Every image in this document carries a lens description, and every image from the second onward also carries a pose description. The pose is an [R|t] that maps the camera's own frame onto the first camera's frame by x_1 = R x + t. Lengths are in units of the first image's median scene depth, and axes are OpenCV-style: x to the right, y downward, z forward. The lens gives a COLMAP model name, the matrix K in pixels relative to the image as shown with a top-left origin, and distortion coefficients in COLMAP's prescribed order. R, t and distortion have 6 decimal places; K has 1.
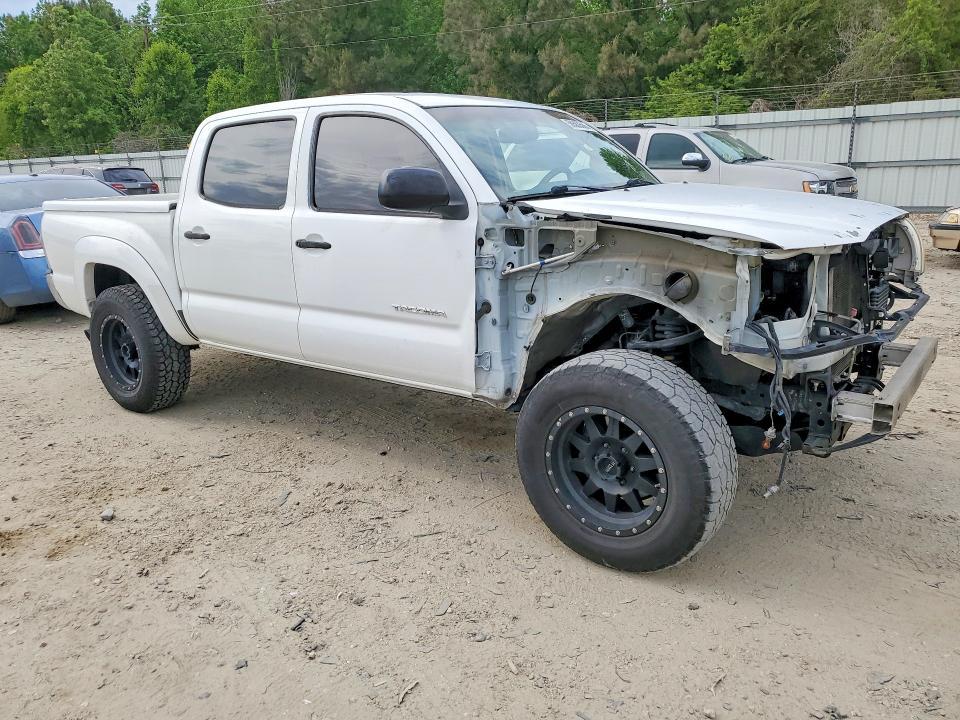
lens RADIAL K [[733.3, 0, 480.0], [0, 733.3, 360.0], [0, 0, 1]] dist [0.026427, -0.006953]
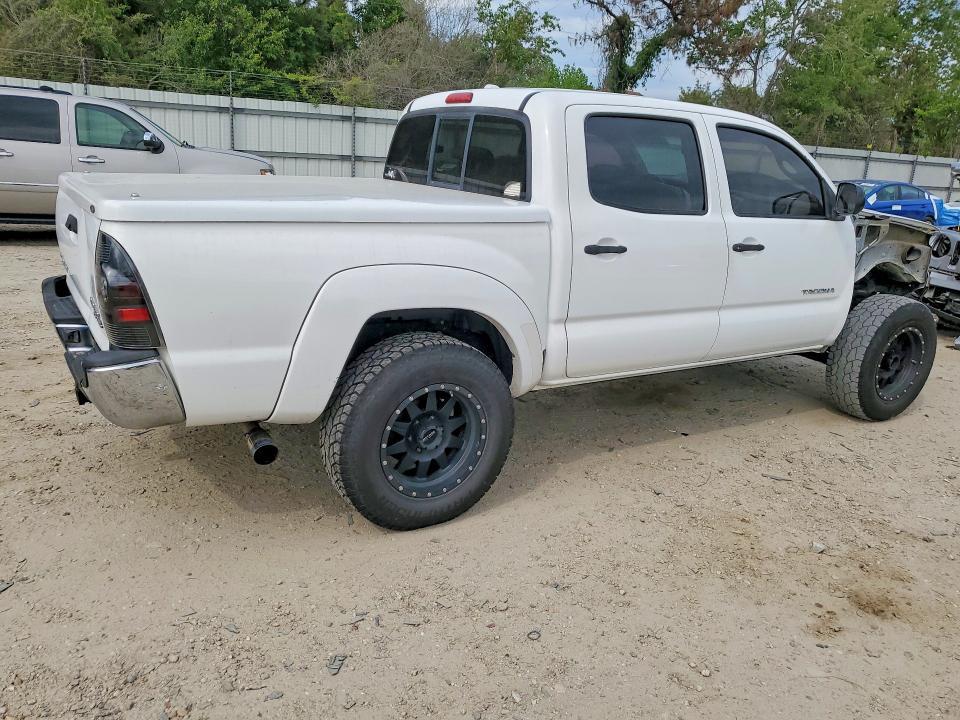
lens RADIAL K [[733.3, 0, 480.0], [0, 733.3, 360.0], [0, 0, 1]] dist [0.026427, -0.006953]
pose [[0.371229, -0.202574, 0.906175, -1.337545], [0.171869, 0.974040, 0.147337, -0.214215], [-0.912497, 0.101047, 0.396407, 0.906687]]
